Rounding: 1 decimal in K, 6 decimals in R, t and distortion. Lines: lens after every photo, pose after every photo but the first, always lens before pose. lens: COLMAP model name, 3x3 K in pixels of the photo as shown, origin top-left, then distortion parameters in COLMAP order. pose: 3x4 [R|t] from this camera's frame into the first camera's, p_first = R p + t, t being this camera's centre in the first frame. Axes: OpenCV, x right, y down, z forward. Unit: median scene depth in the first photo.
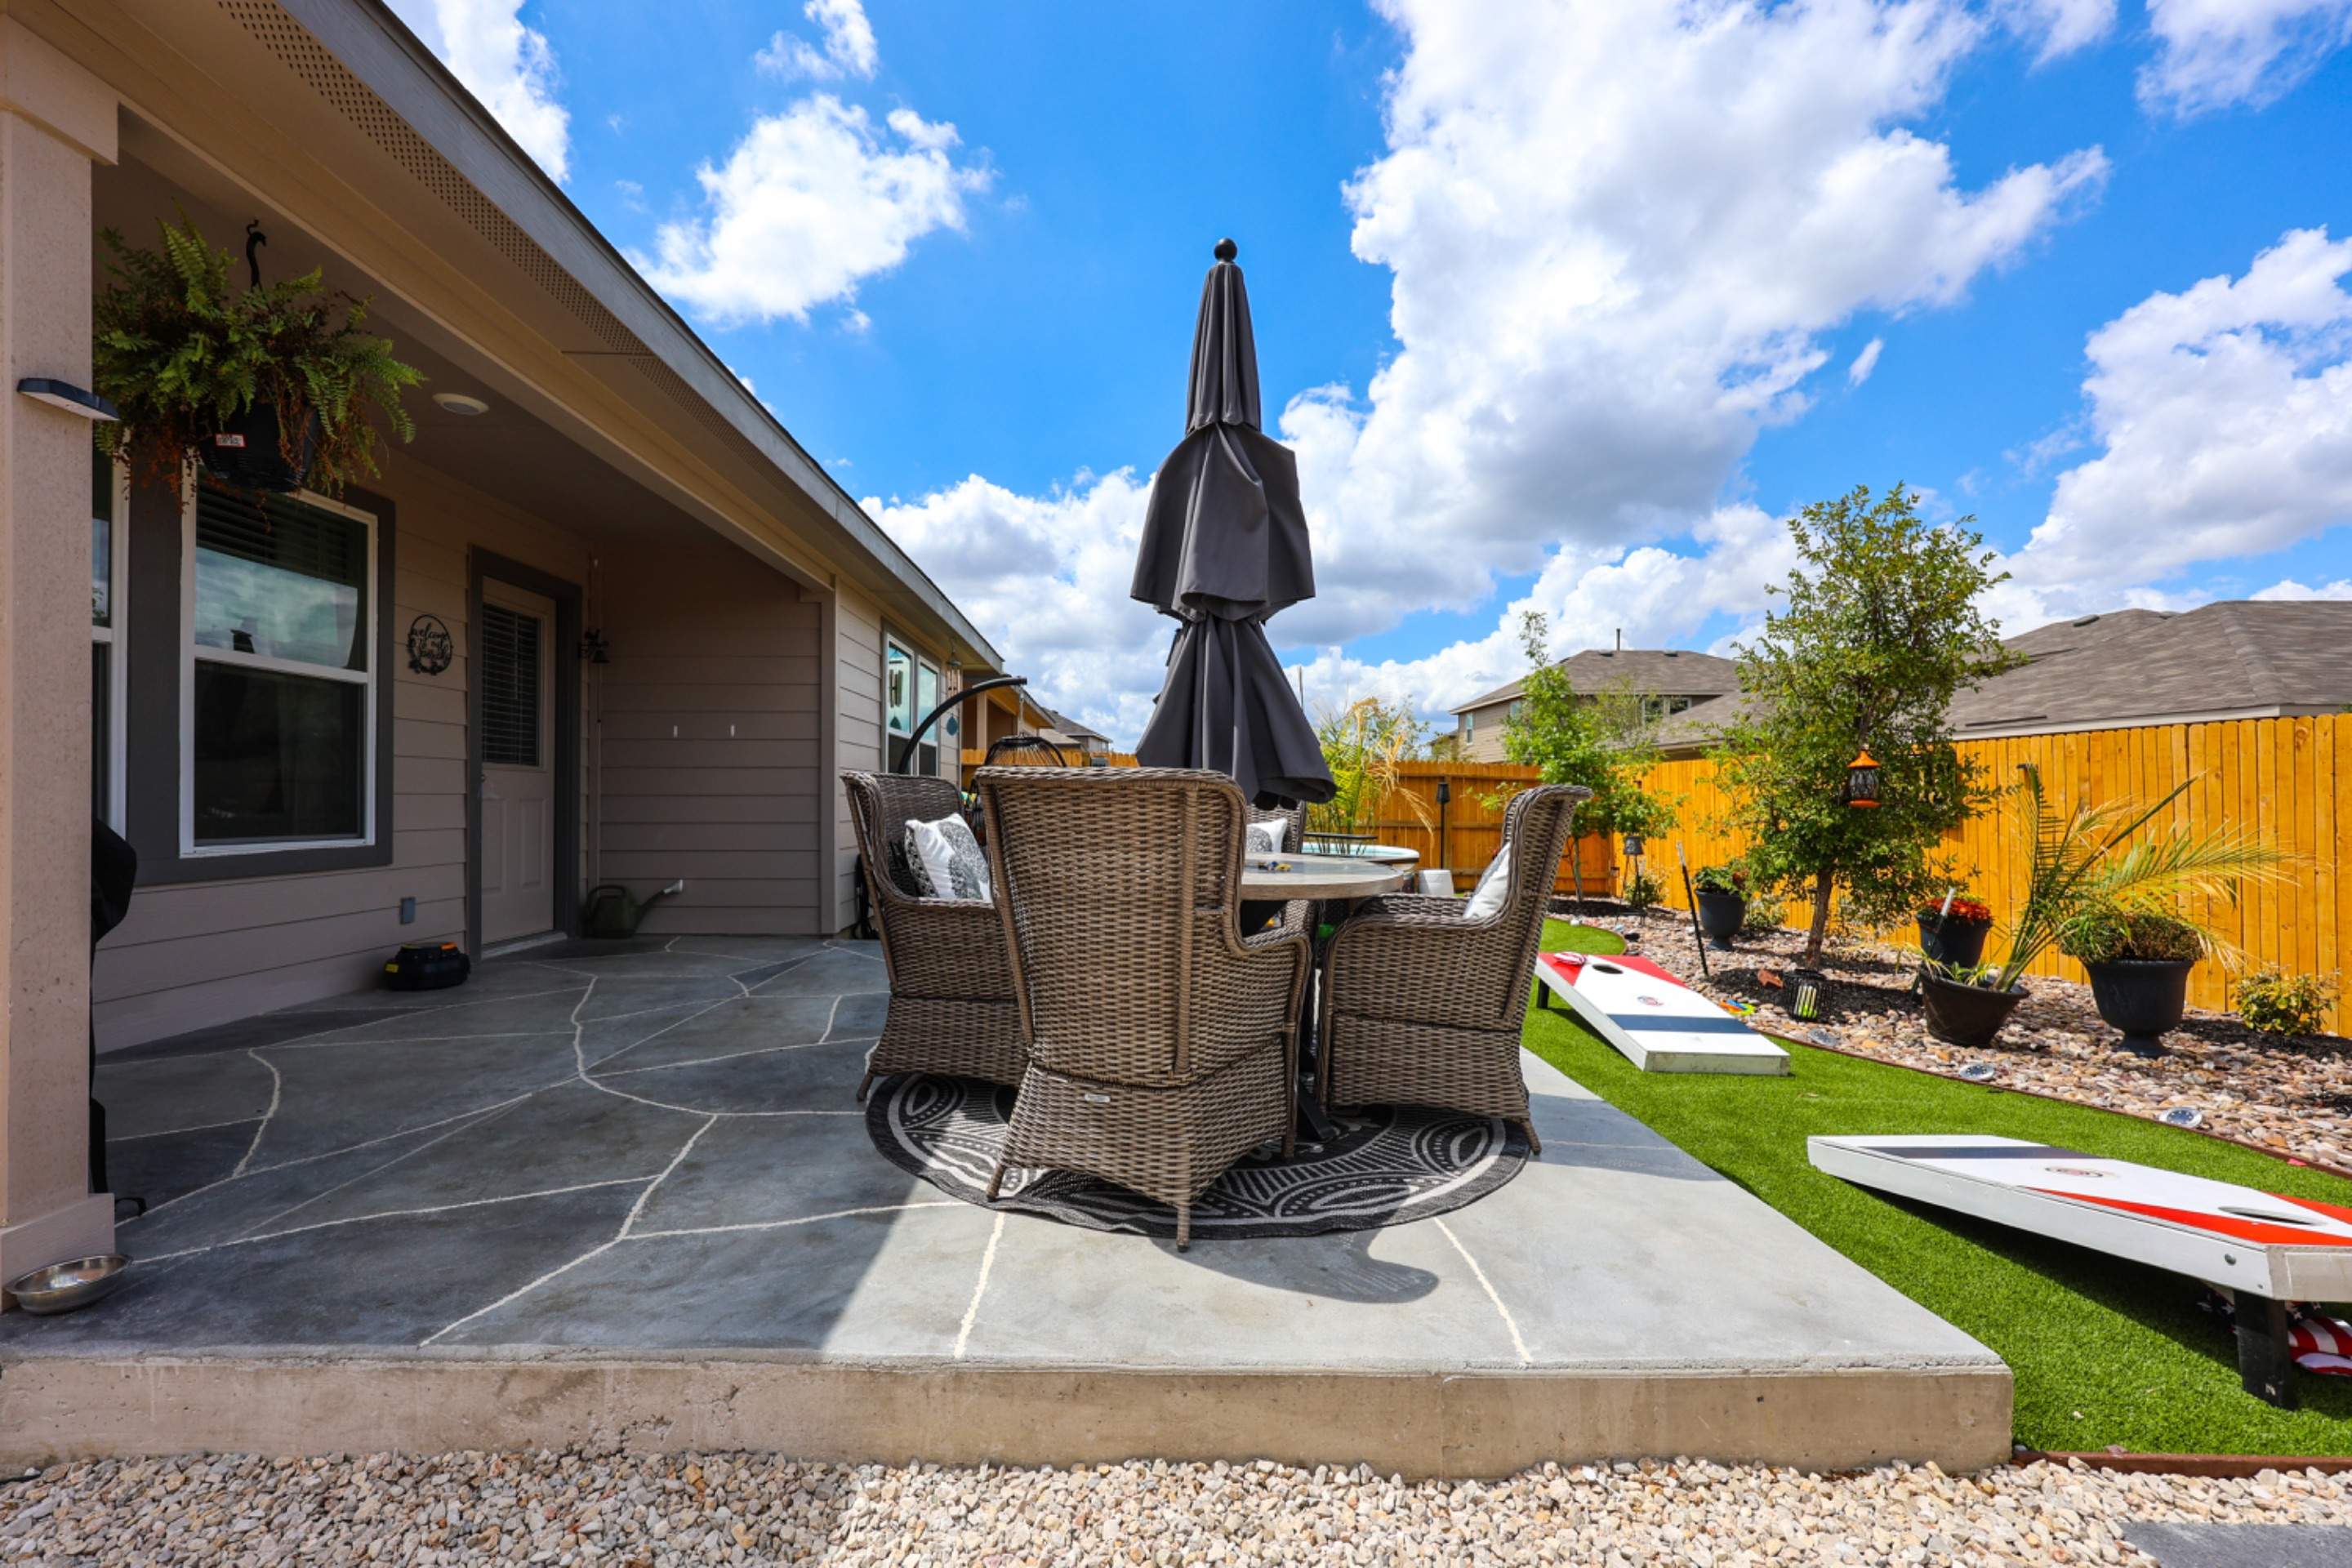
lens RADIAL K [[948.0, 0, 1166.4], [0, 948.0, 797.8], [0, 0, 1]] dist [-0.000362, -0.000178]
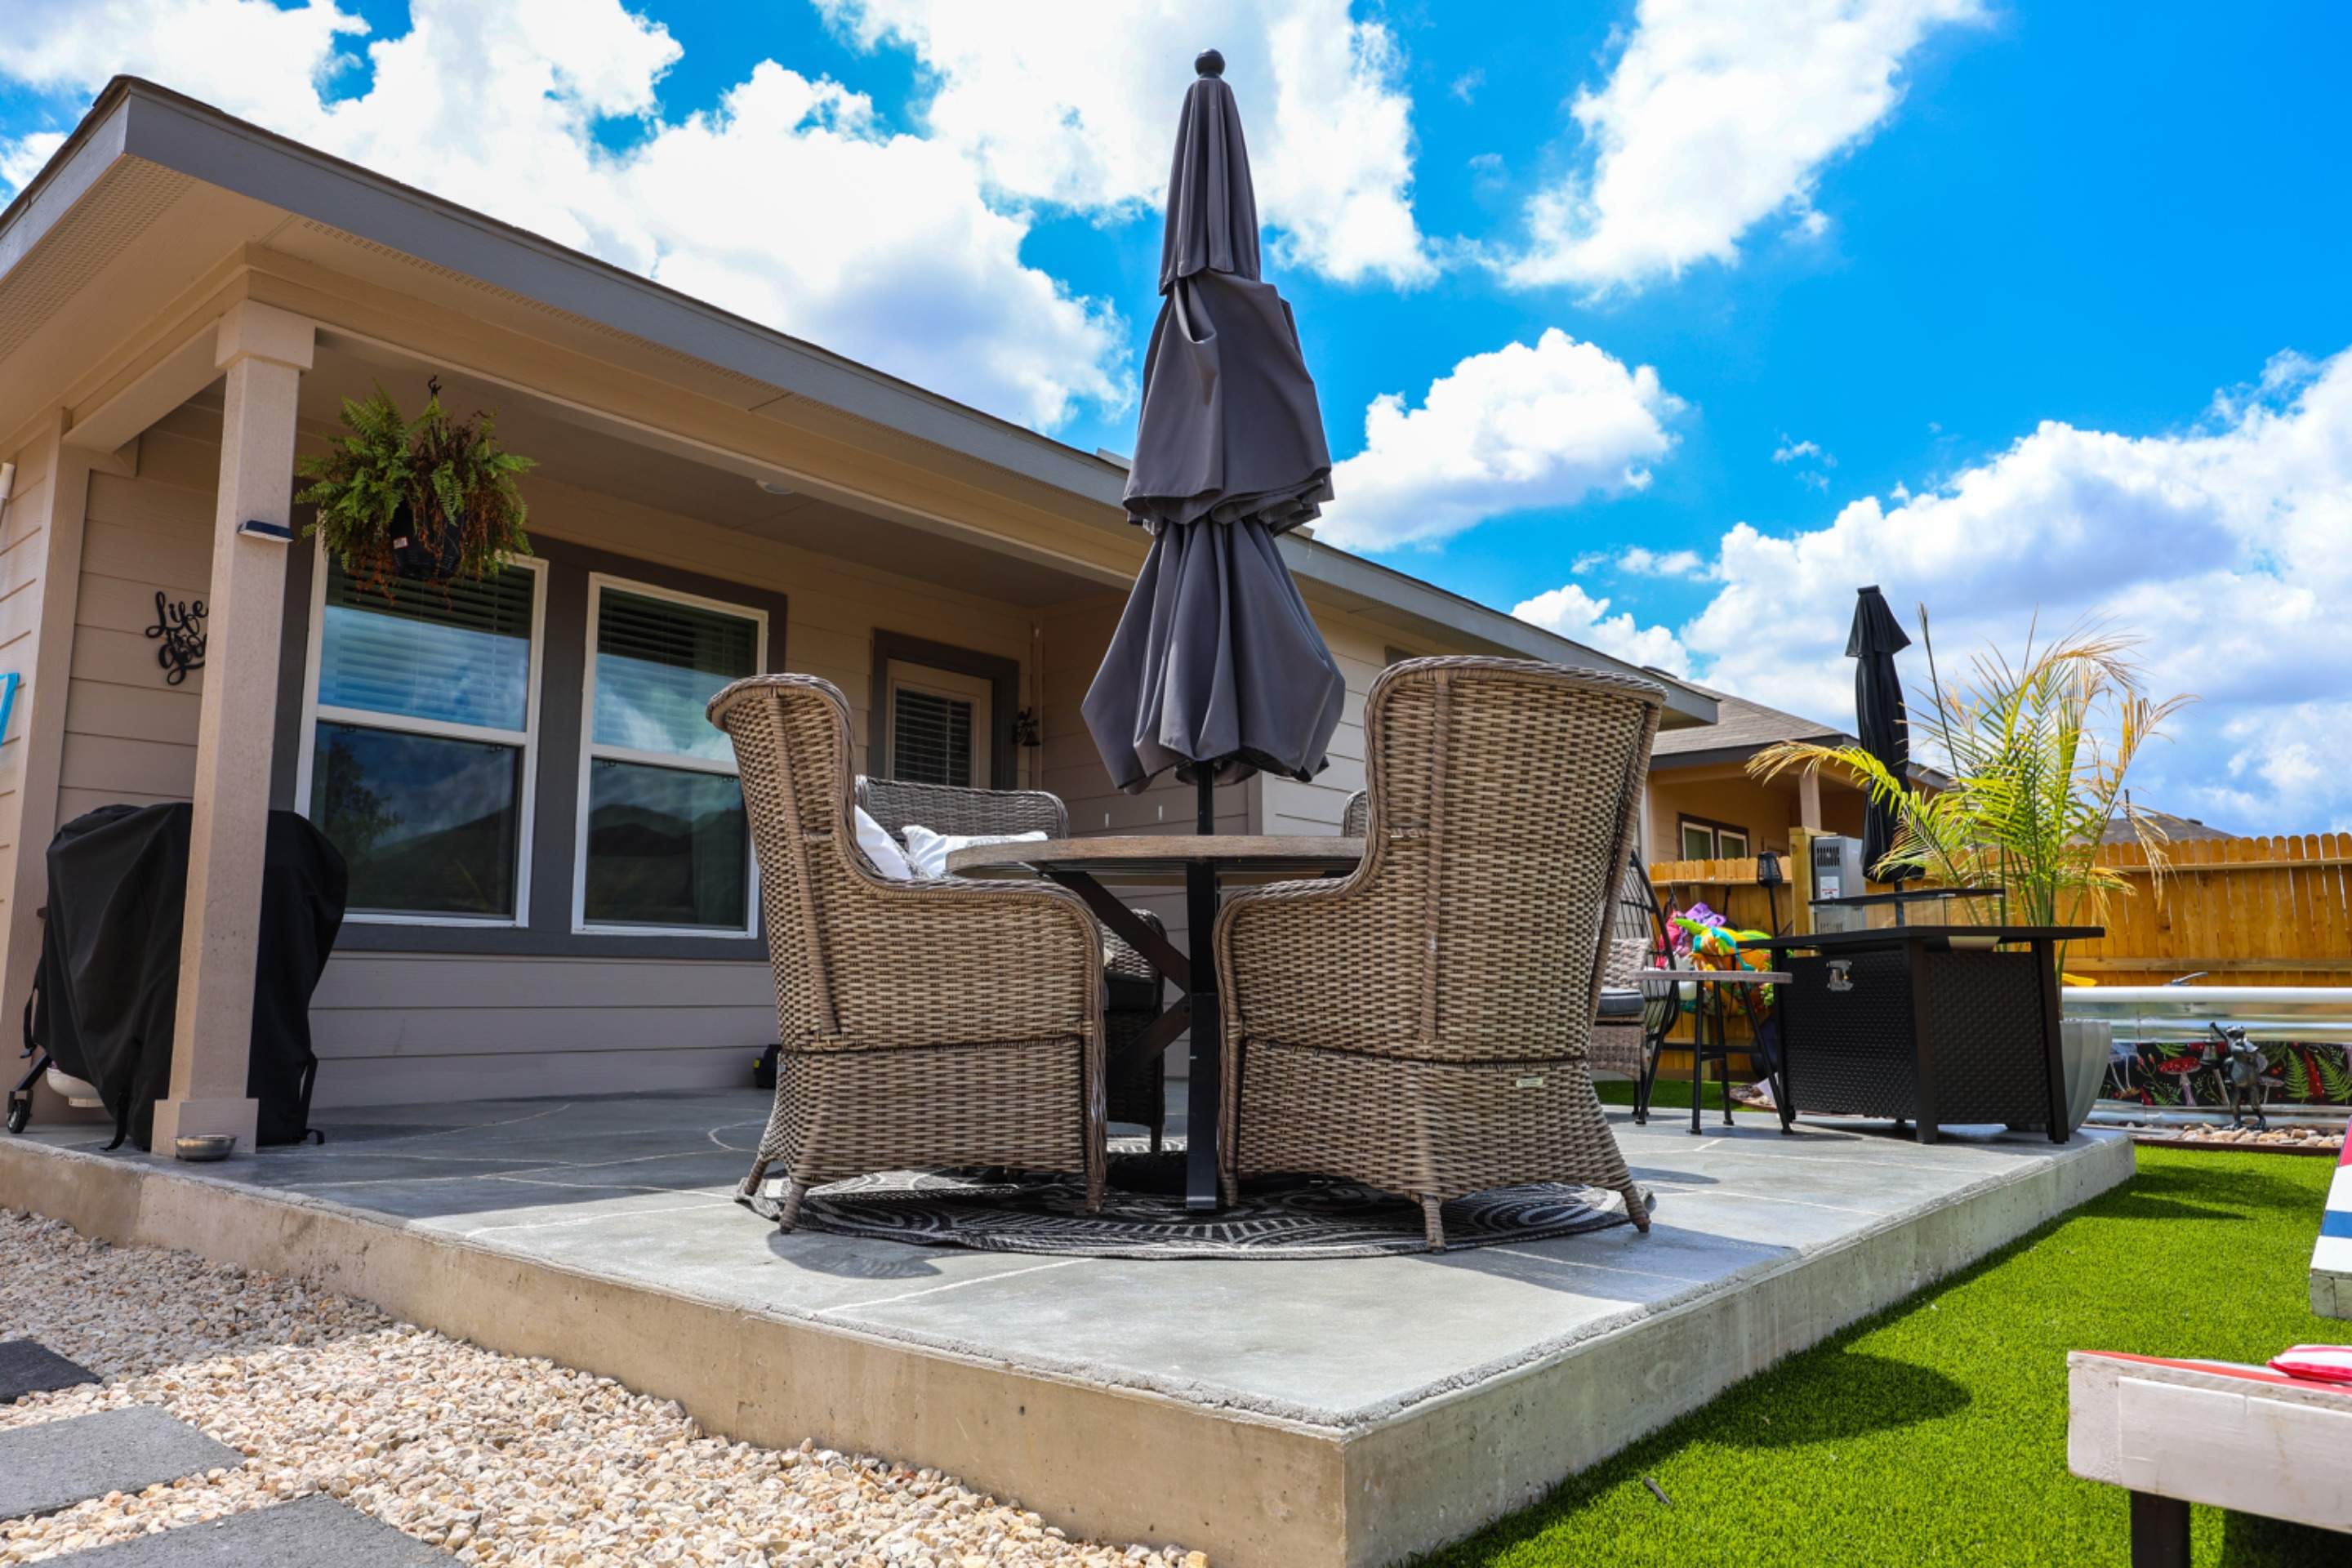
lens RADIAL K [[1562.9, 0, 1192.1], [0, 1562.9, 784.5], [0, 0, 1]] dist [0.006586, -0.001908]
pose [[0.757767, -0.103005, -0.644344, 0.817664], [0.012854, 0.989627, -0.143086, 0.187376], [0.652398, 0.100144, 0.751231, 0.092643]]
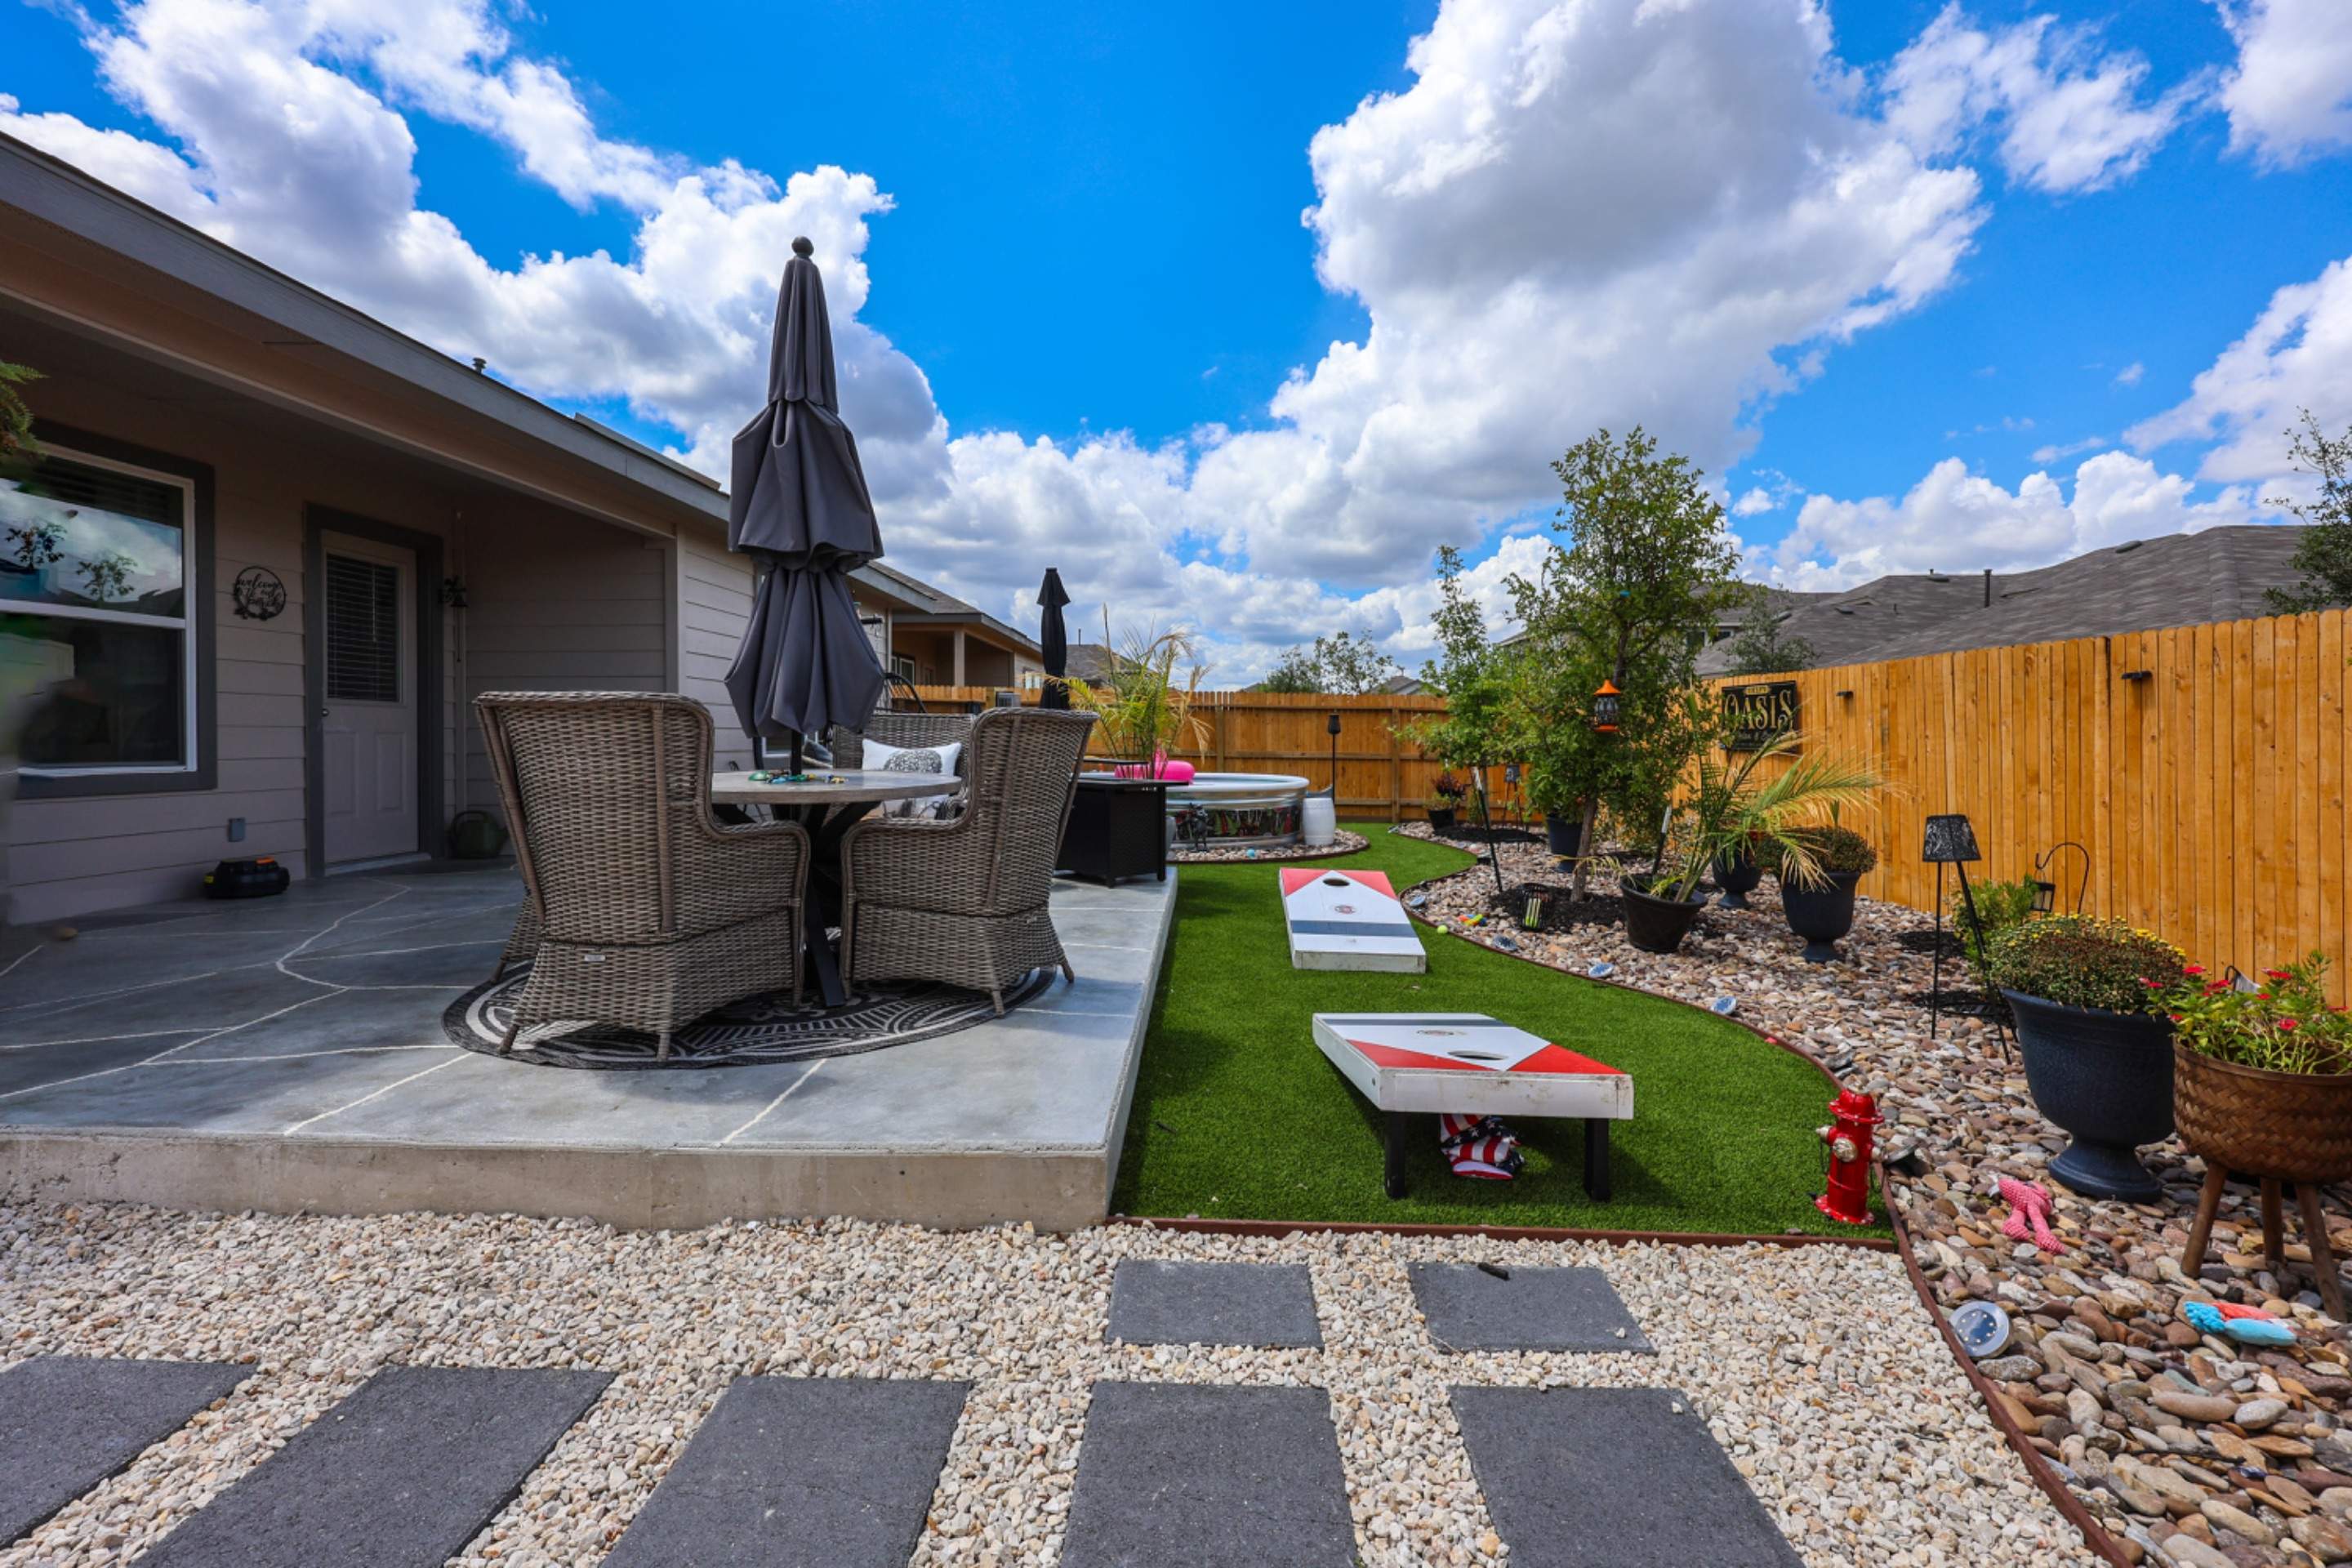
lens RADIAL K [[955.5, 0, 1209.4], [0, 955.5, 746.5], [0, 0, 1]] dist [-0.000246, 0.000222]
pose [[0.999638, -0.005445, -0.026344, 0.587859], [0.005763, 0.999911, 0.011994, 0.019539], [0.026277, -0.012142, 0.999581, -0.158185]]
